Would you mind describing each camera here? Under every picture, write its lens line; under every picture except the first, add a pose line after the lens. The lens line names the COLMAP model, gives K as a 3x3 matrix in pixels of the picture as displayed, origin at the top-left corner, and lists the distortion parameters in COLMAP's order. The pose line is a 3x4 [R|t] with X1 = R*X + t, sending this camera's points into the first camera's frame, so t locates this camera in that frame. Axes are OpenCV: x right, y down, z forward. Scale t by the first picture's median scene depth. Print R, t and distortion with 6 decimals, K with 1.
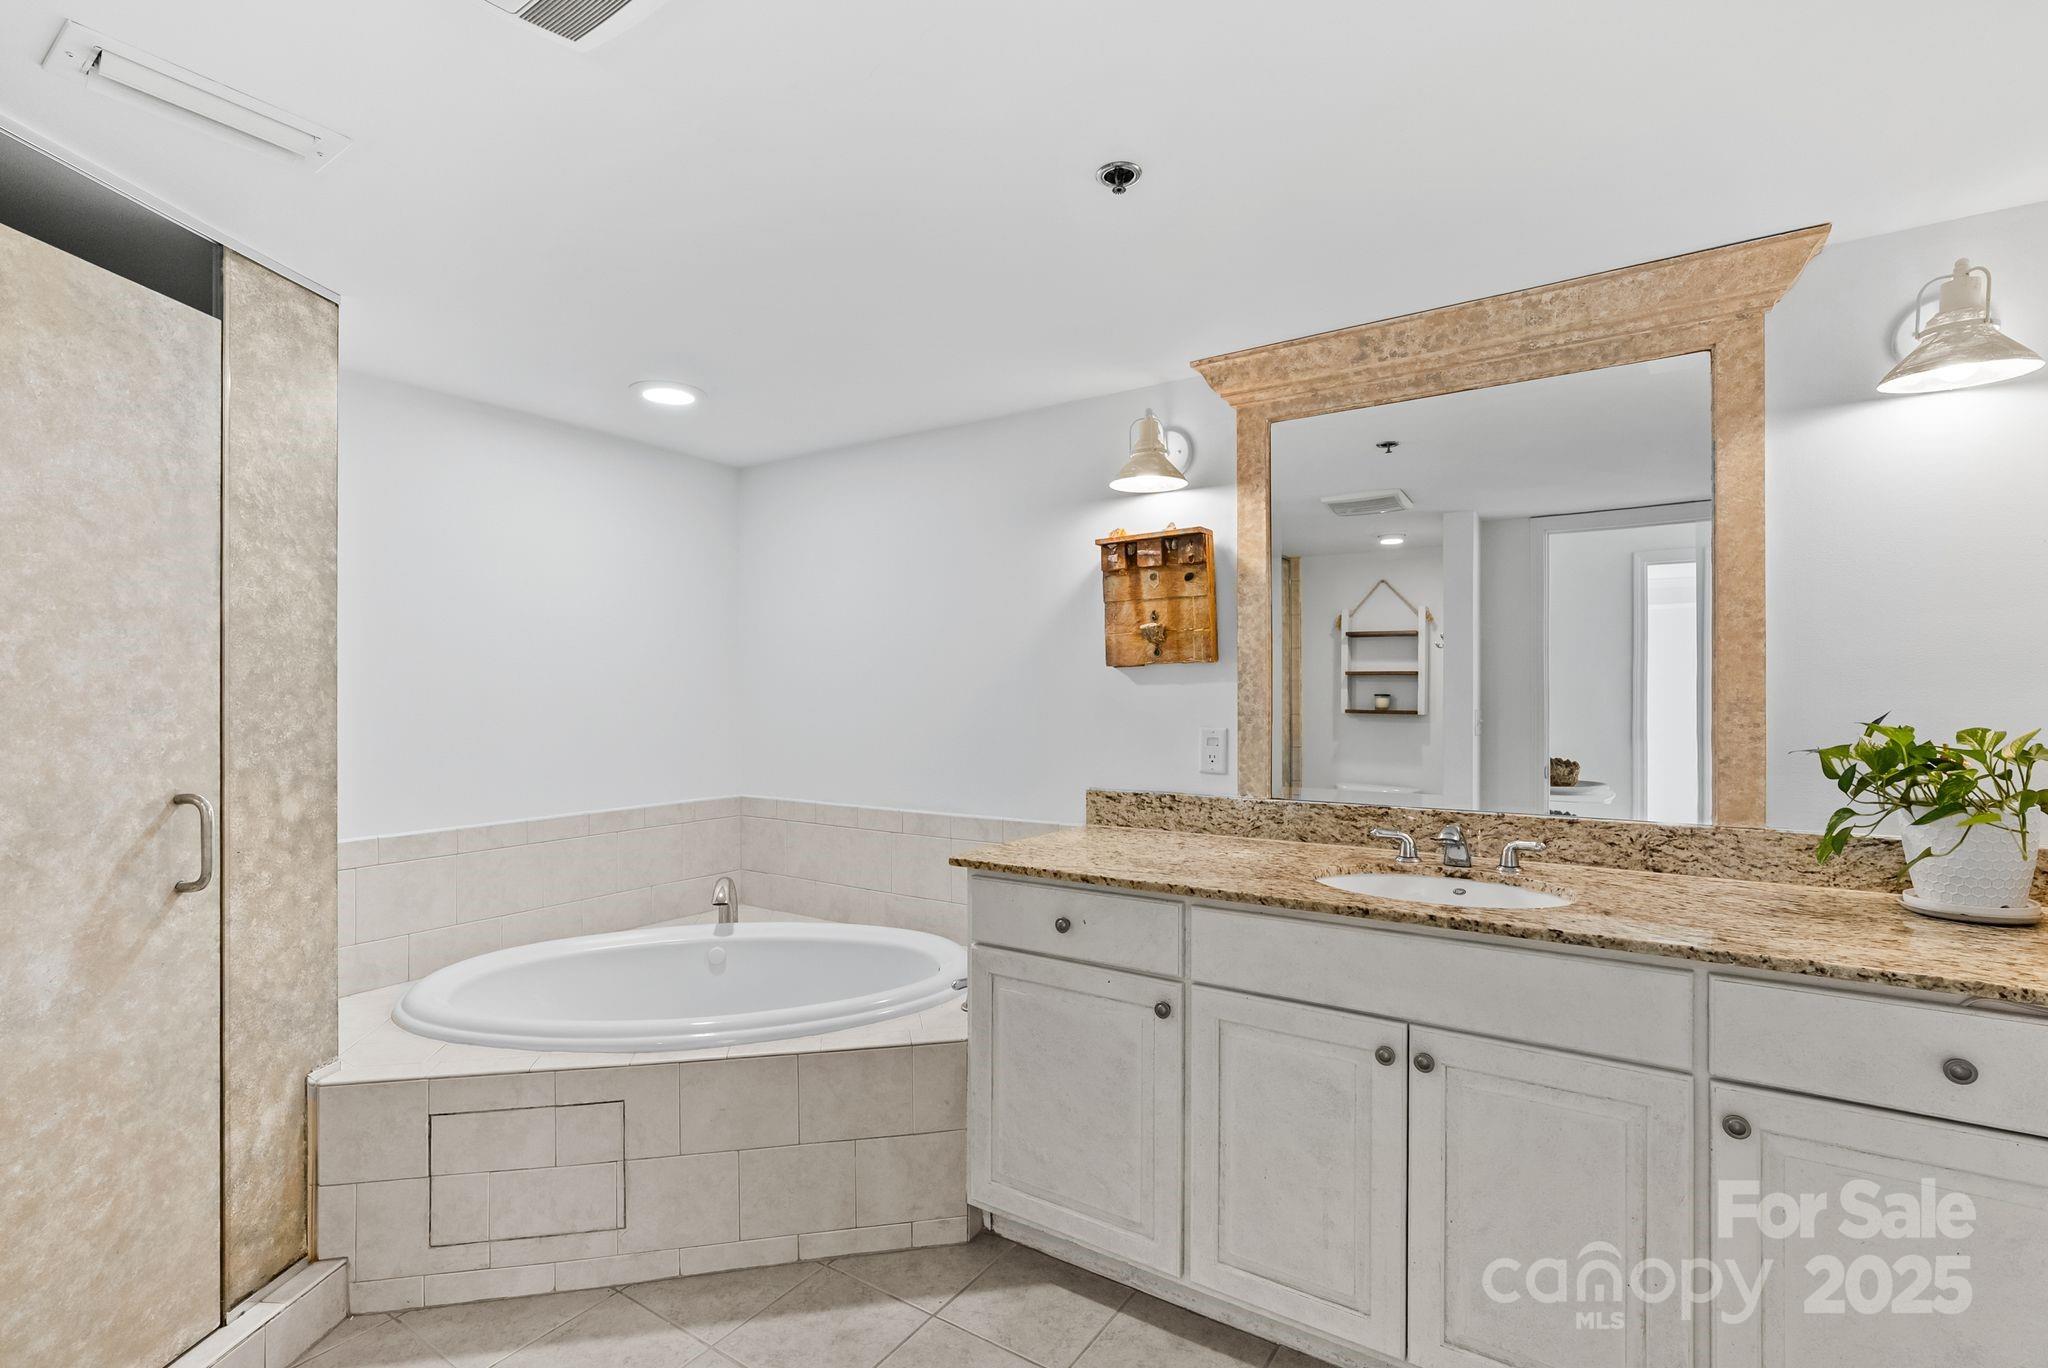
lens RADIAL K [[923.0, 0, 1028.7], [0, 923.0, 698.5], [0, 0, 1]] dist [-0.015971, 0.007553]
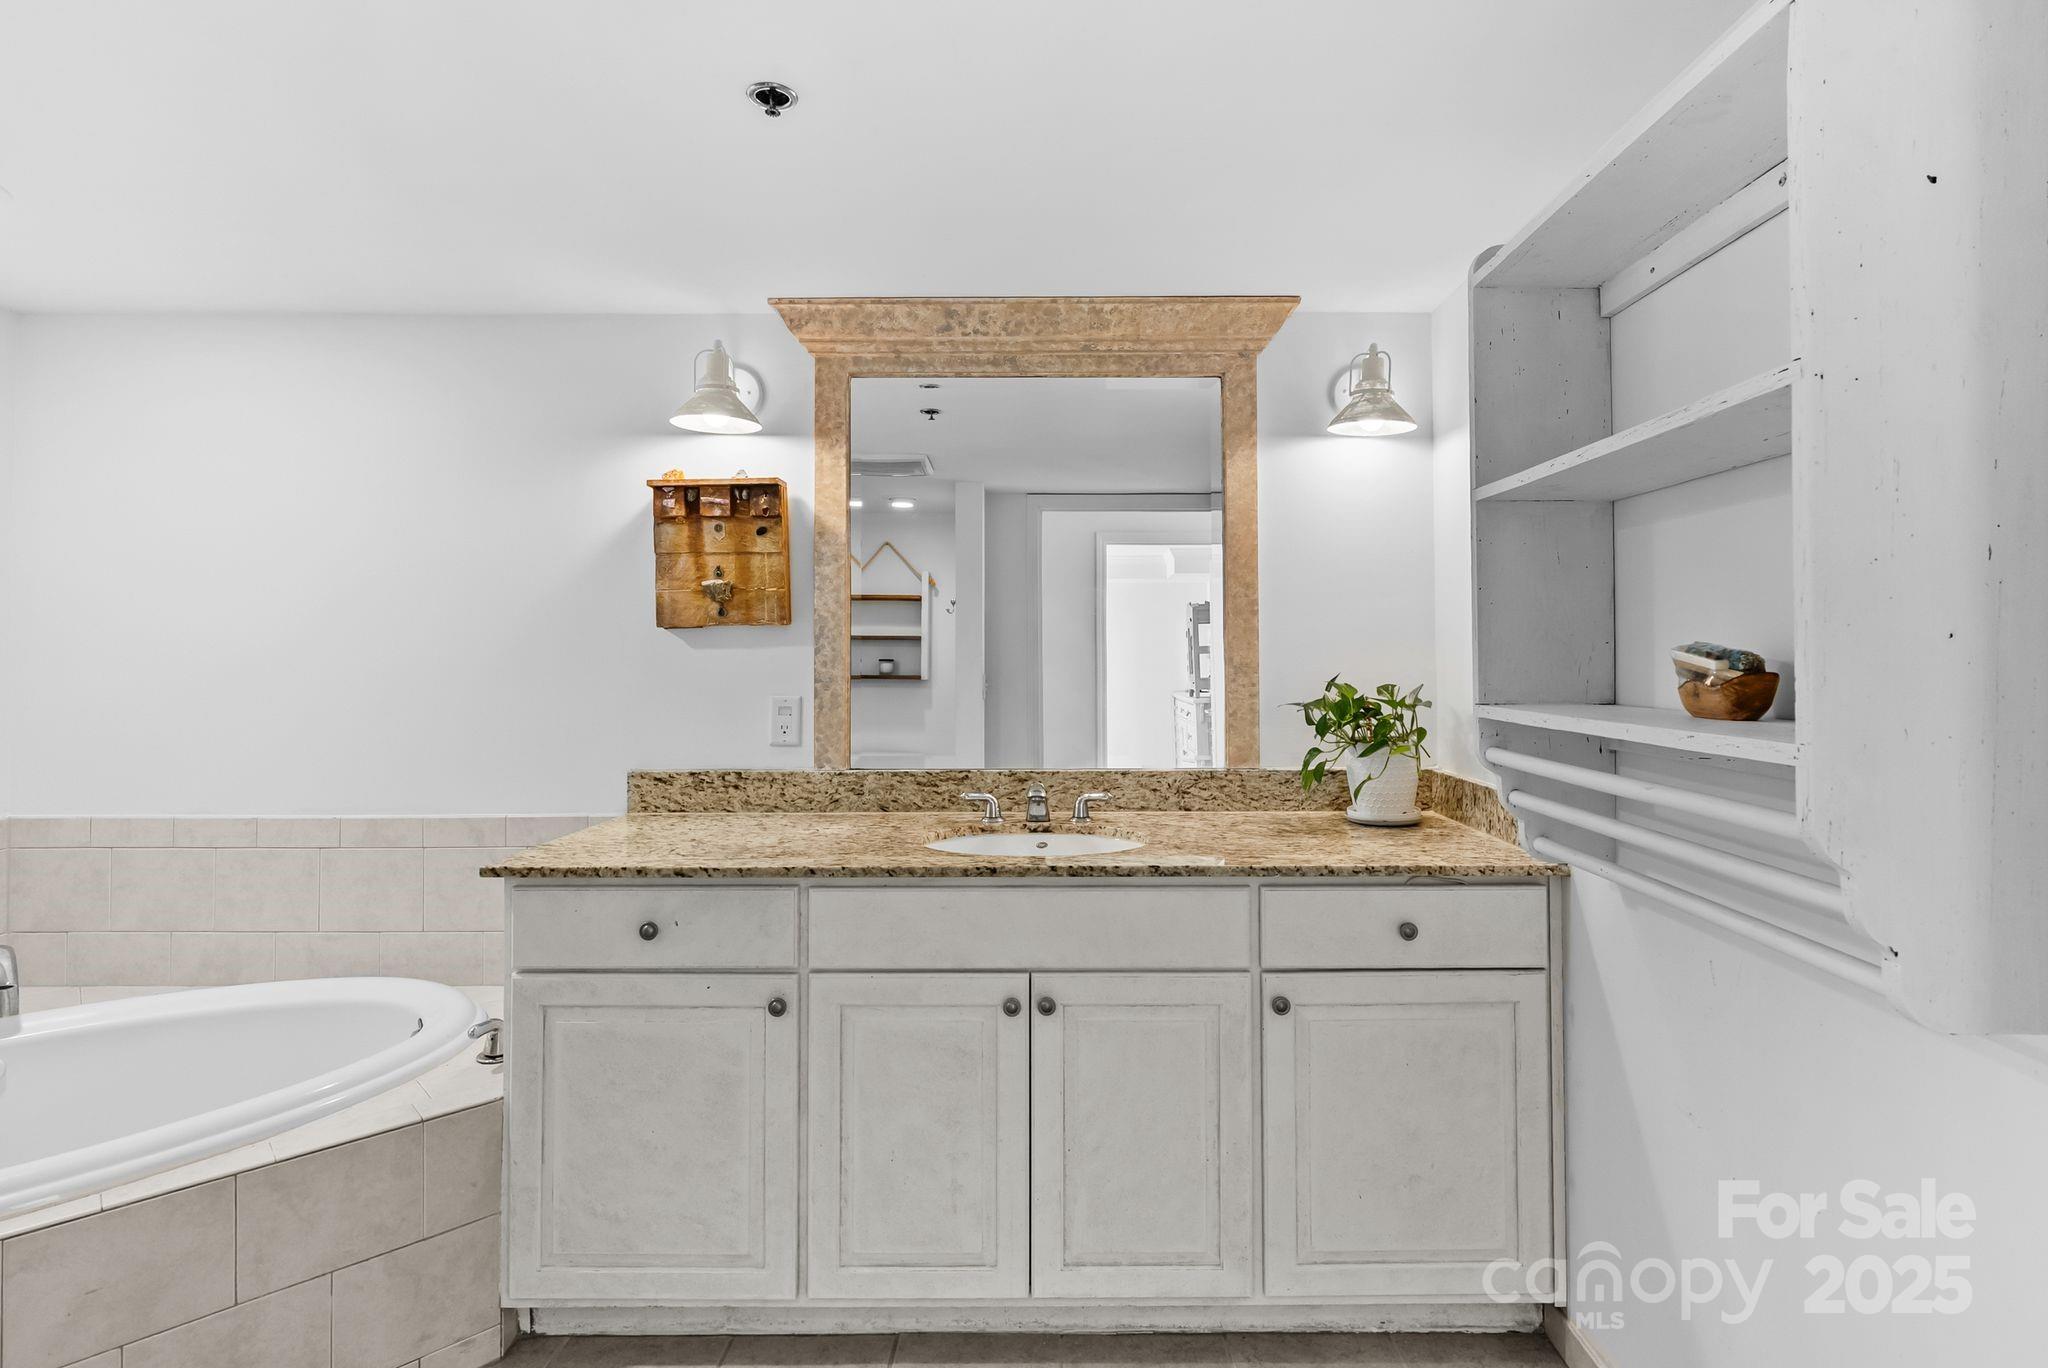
lens RADIAL K [[1014.2, 0, 1064.5], [0, 1014.2, 638.7], [0, 0, 1]] dist [-0.016489, 0.007117]
pose [[0.829596, 0.011331, 0.558249, -0.153172], [0.002554, 0.999707, -0.024088, -0.000665], [-0.558359, 0.021409, 0.829323, 0.005456]]
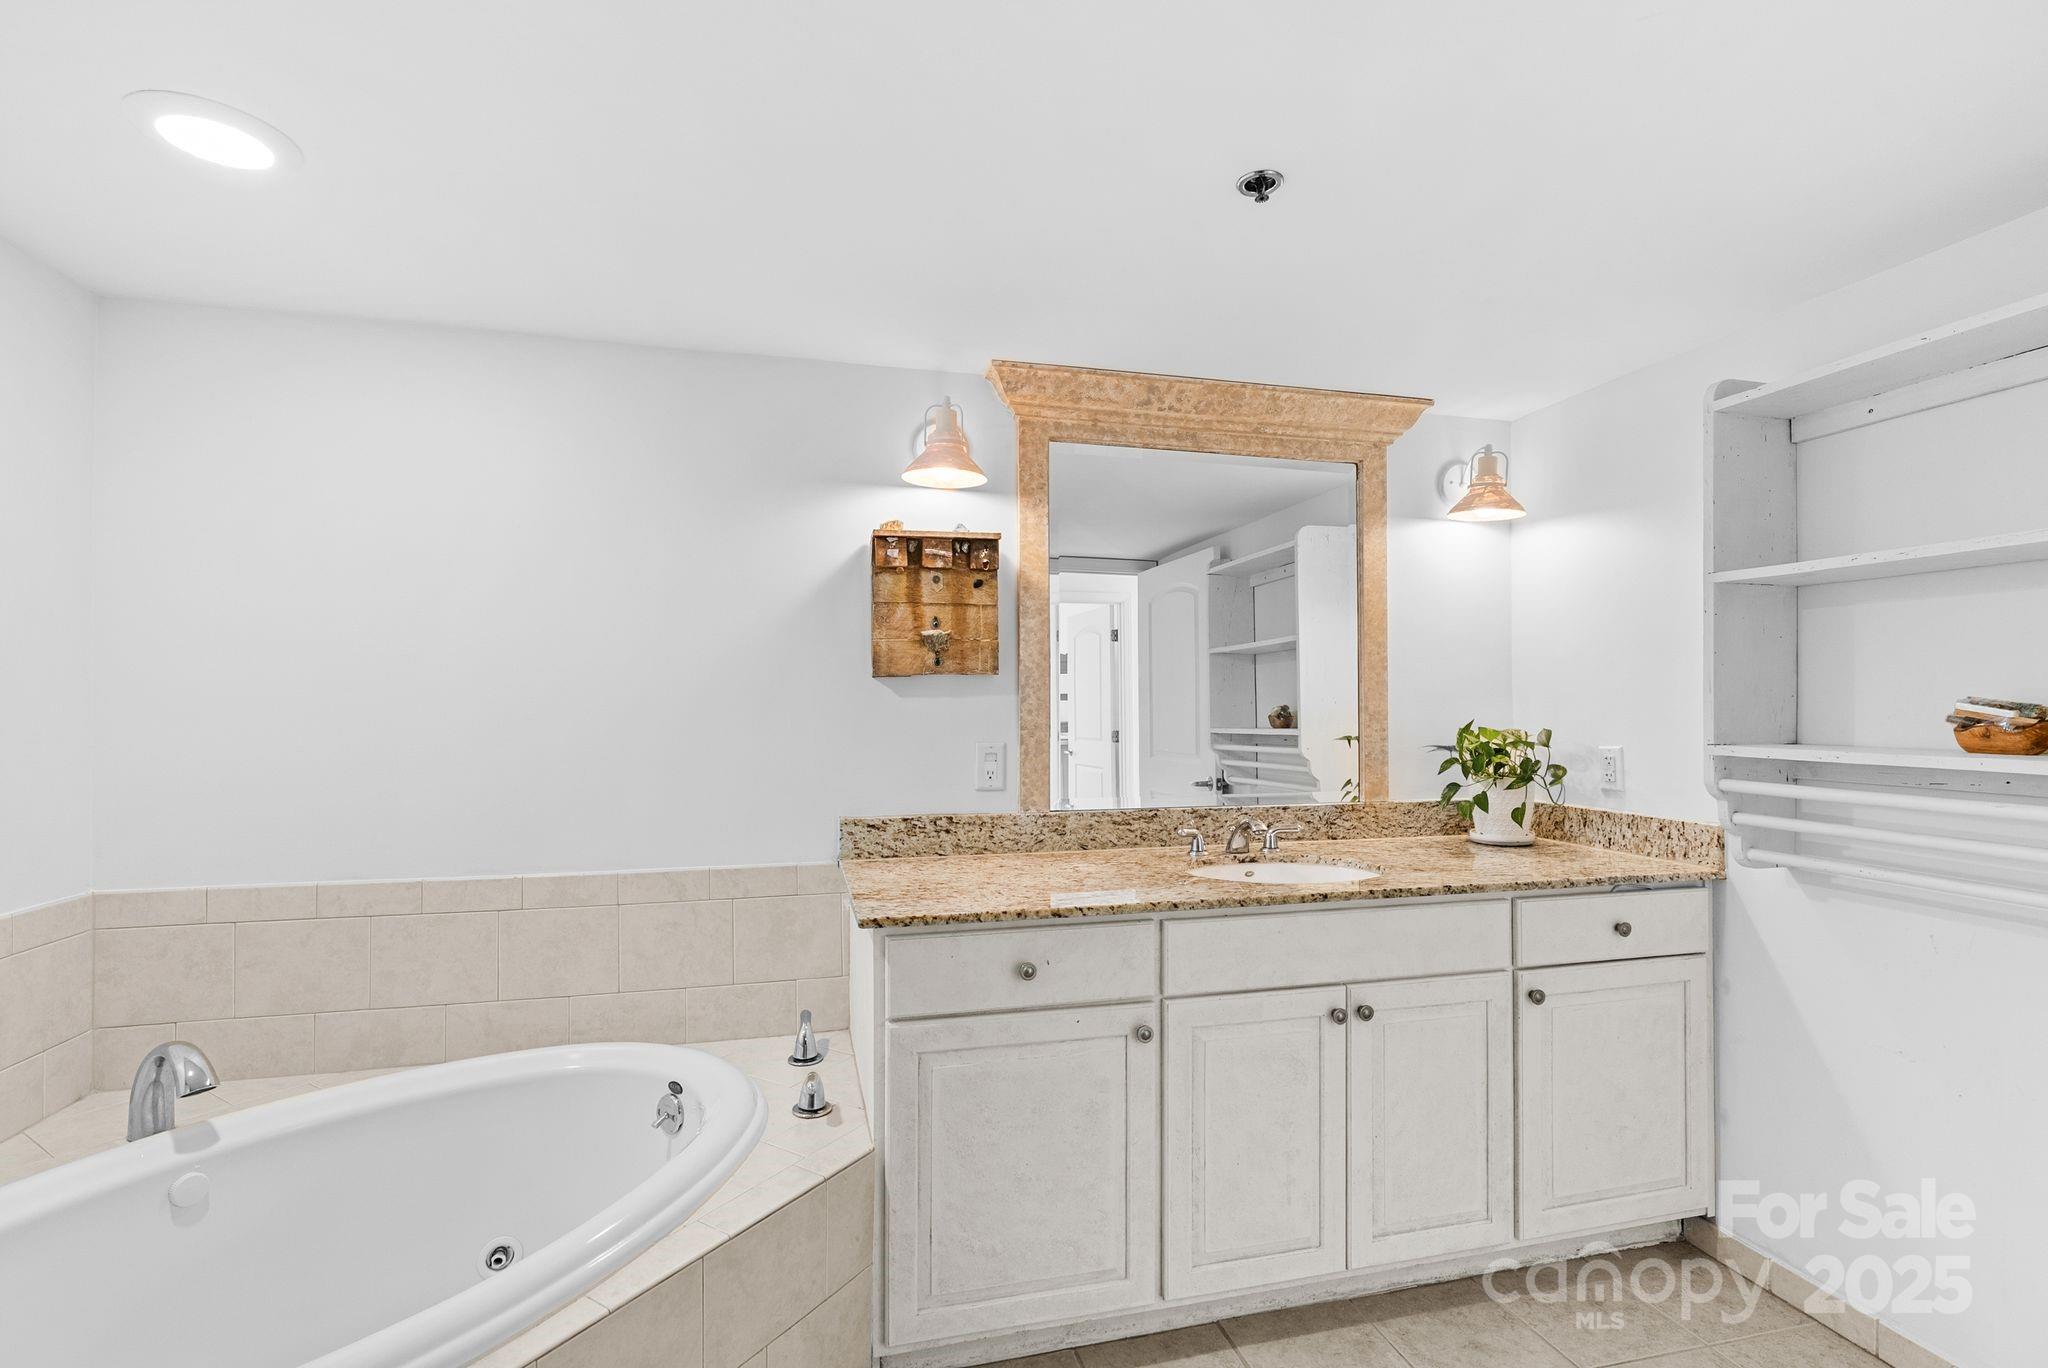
lens RADIAL K [[933.5, 0, 1023.6], [0, 933.5, 696.4], [0, 0, 1]] dist [-0.015982, 0.005862]
pose [[0.671564, 0.008958, 0.740892, -0.568783], [0.001595, 0.999907, -0.013535, -0.003945], [-0.740945, 0.010271, 0.671487, 0.366397]]
